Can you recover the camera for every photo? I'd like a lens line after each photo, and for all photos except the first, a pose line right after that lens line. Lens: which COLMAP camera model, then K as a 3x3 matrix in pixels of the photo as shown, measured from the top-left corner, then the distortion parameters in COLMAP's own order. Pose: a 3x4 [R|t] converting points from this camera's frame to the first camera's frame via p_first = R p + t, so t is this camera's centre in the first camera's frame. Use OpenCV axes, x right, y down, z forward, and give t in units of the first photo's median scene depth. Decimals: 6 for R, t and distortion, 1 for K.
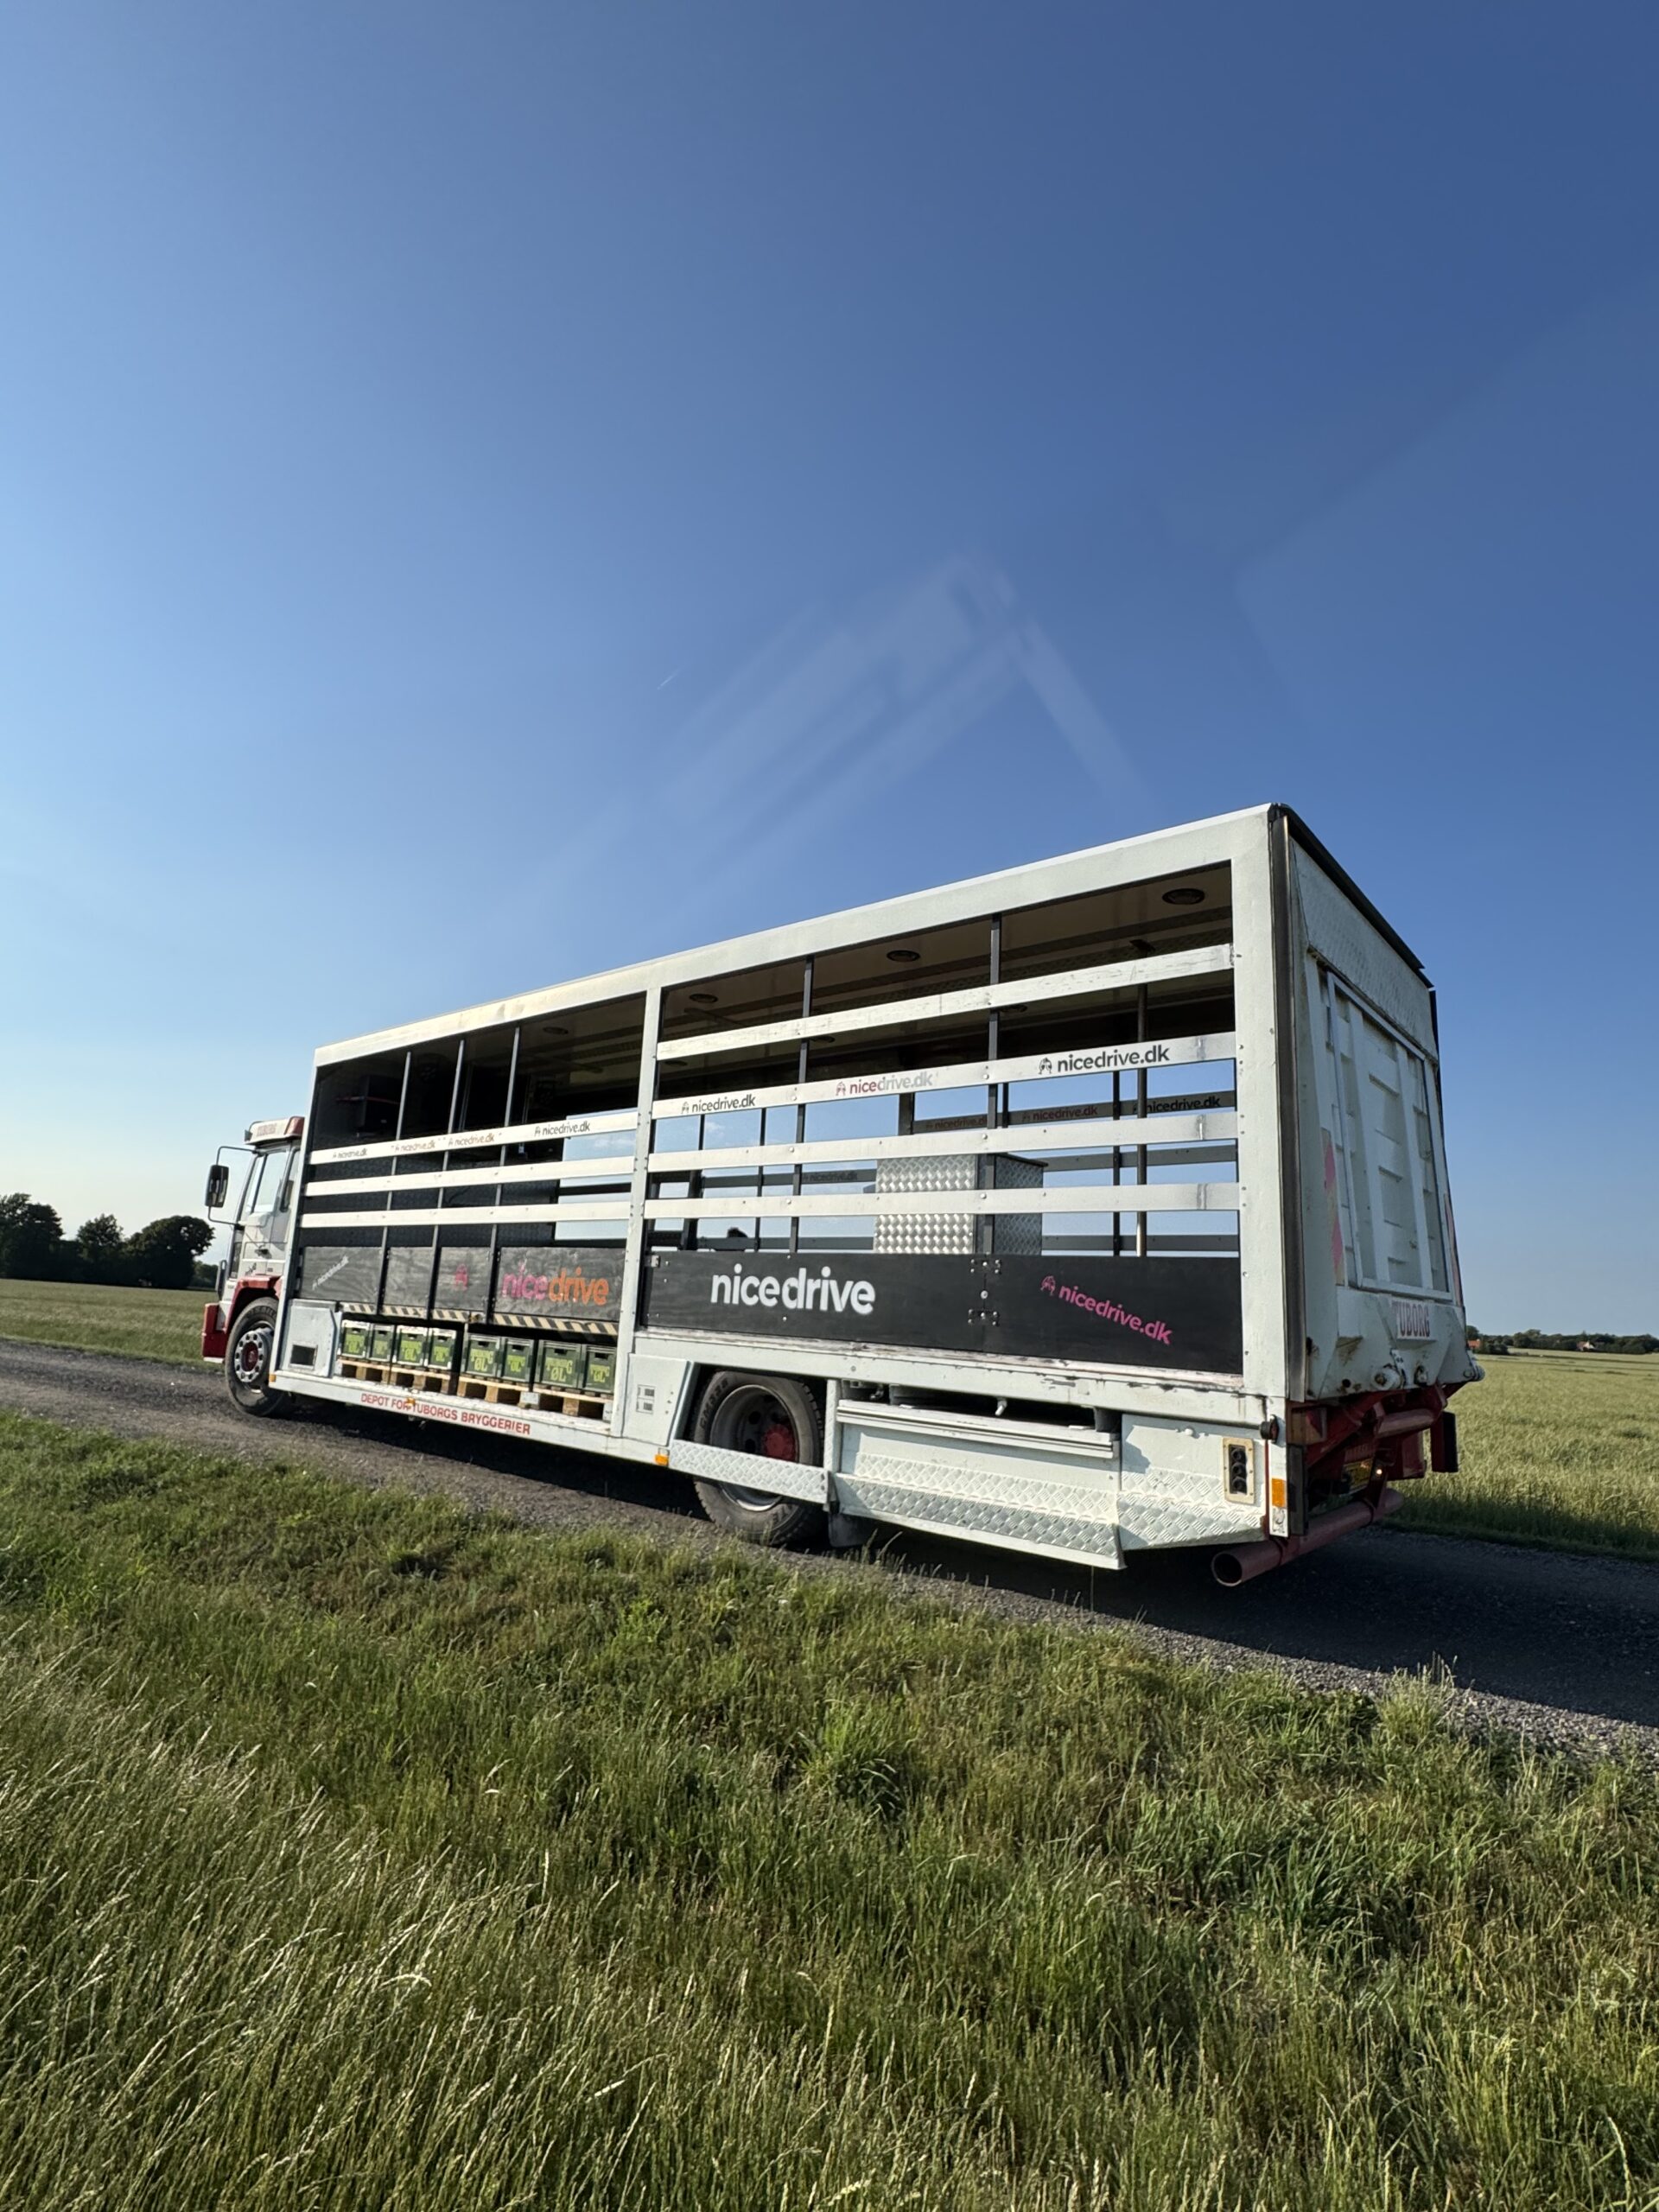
lens RADIAL K [[1078.4, 0, 837.4], [0, 1078.4, 1110.5], [0, 0, 1]] dist [-0.004041, 0.001924]
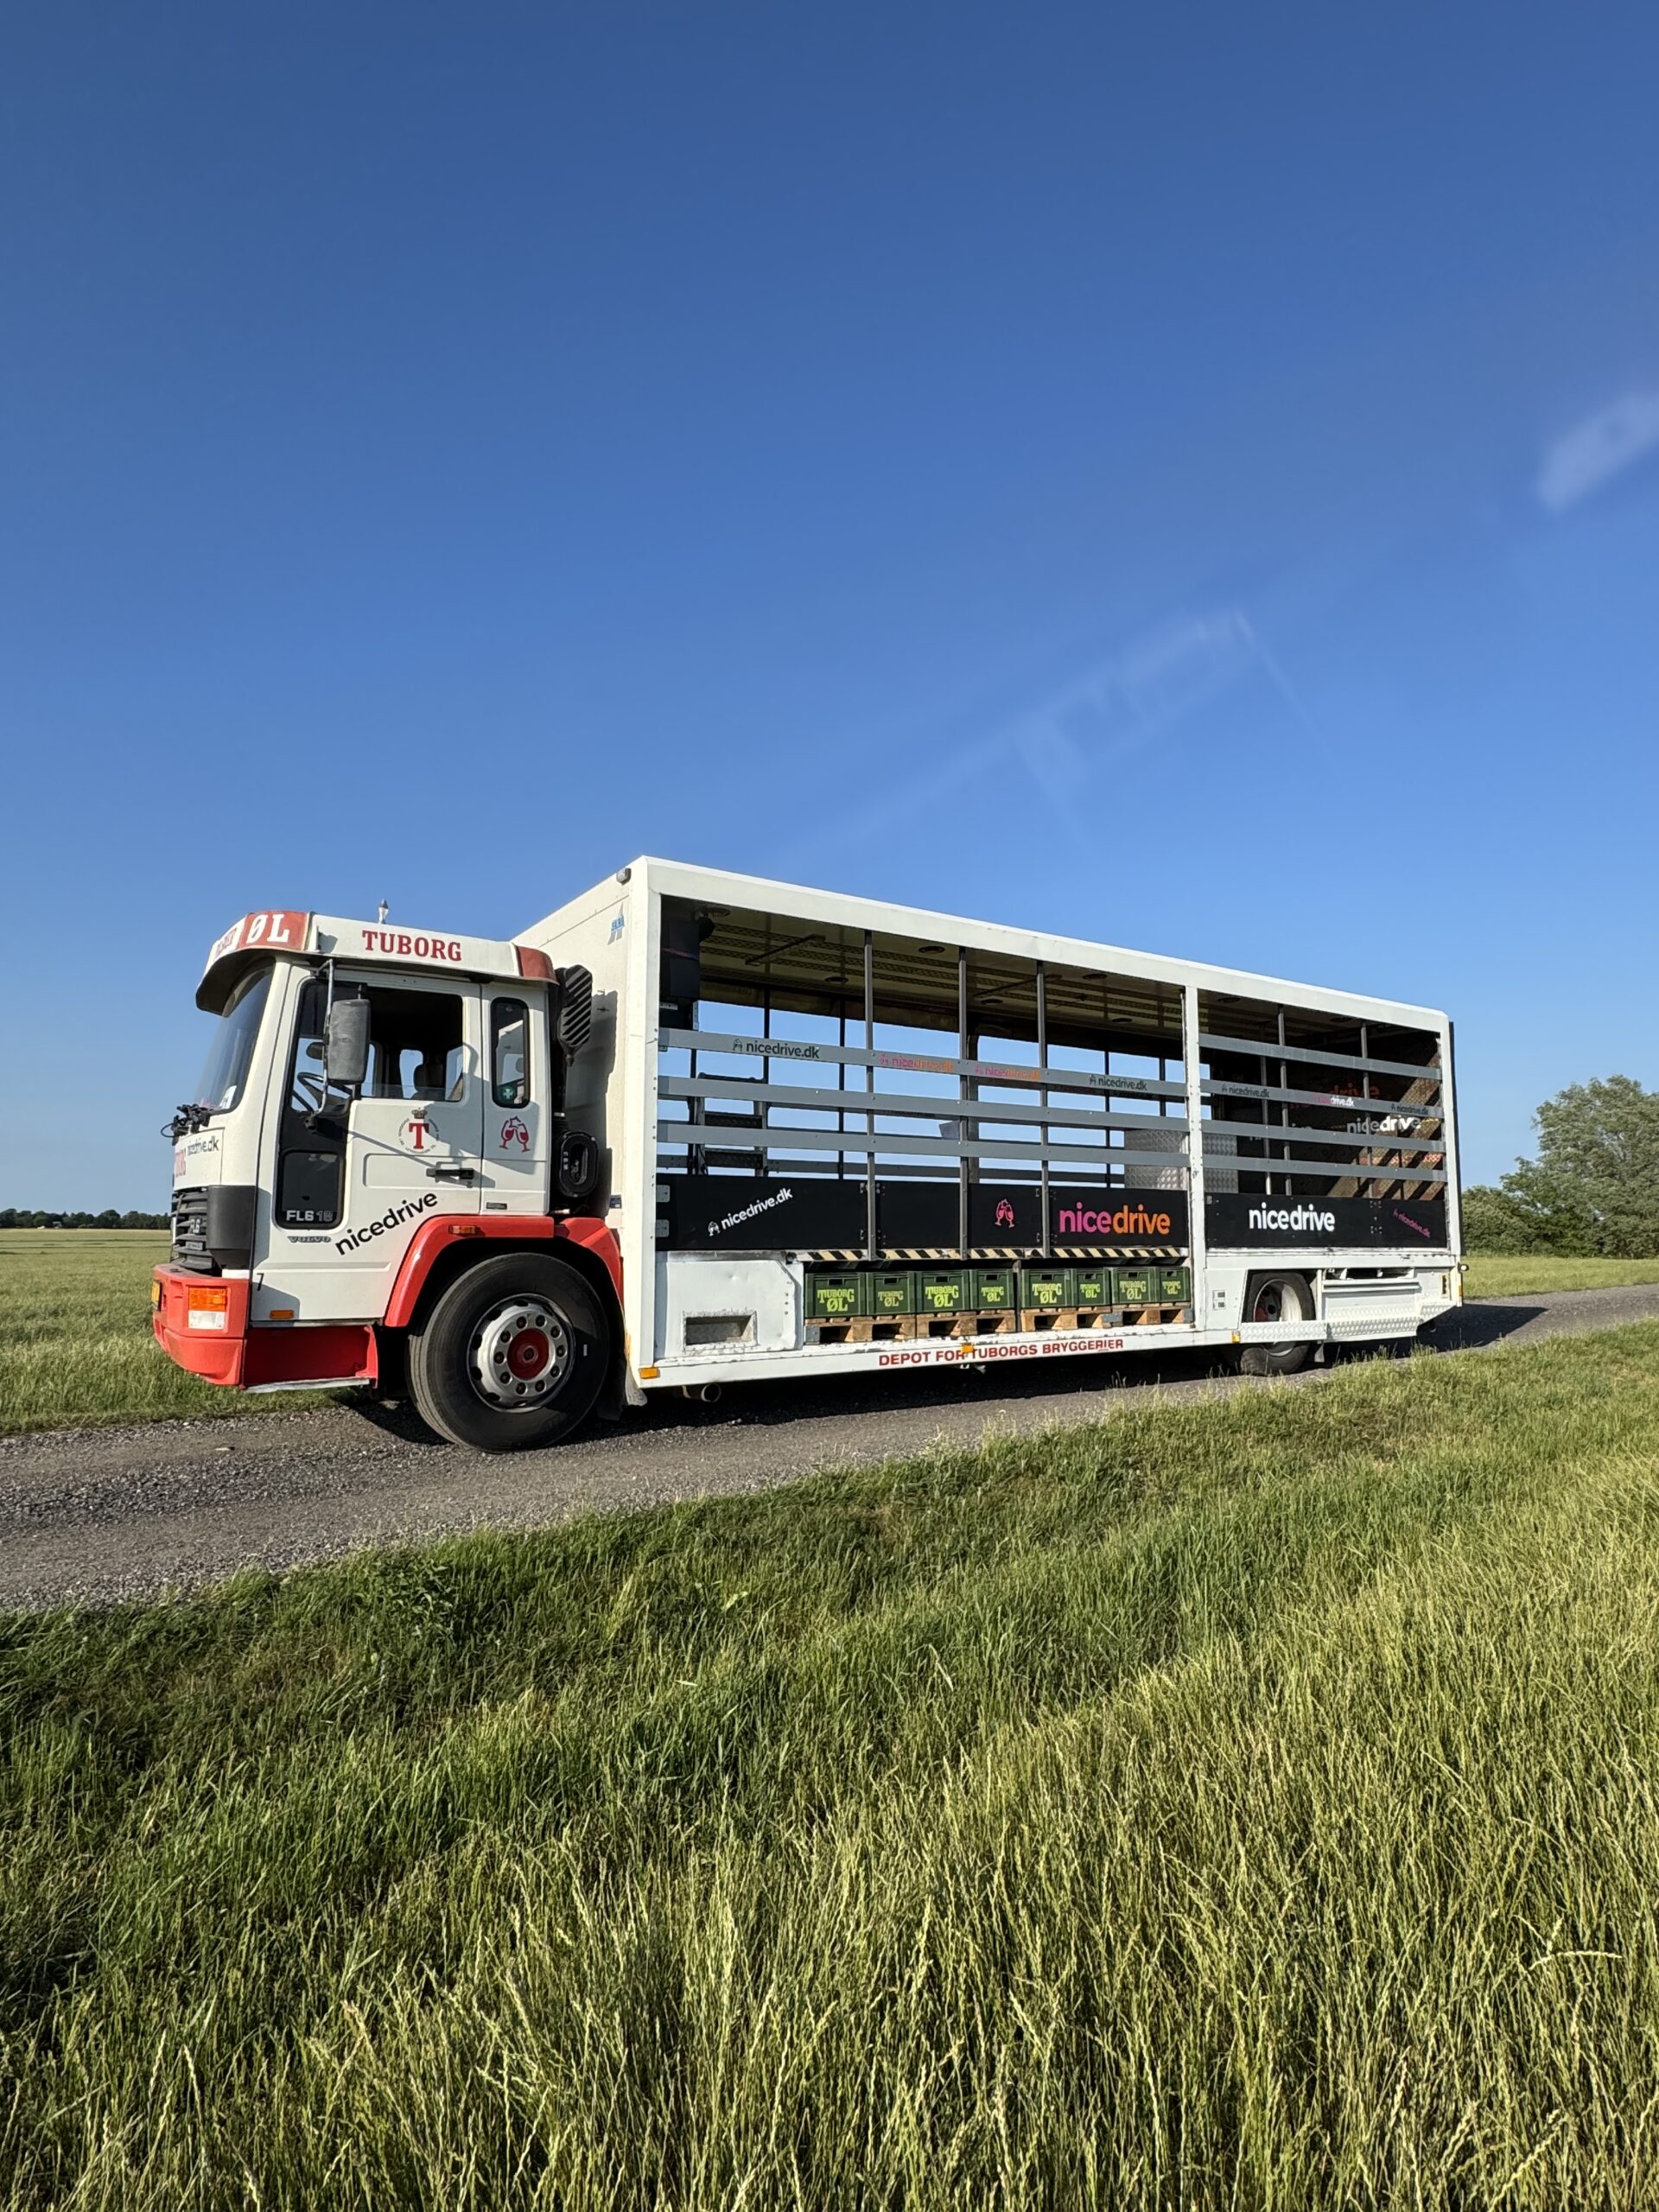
lens RADIAL K [[1166.9, 0, 819.7], [0, 1166.9, 1106.1], [0, 0, 1]] dist [0.001198, -0.000193]
pose [[0.288940, 0.051062, 0.955985, -1.835917], [-0.164840, 0.986316, -0.002860, 0.116159], [-0.943049, -0.156758, 0.293403, 1.125739]]
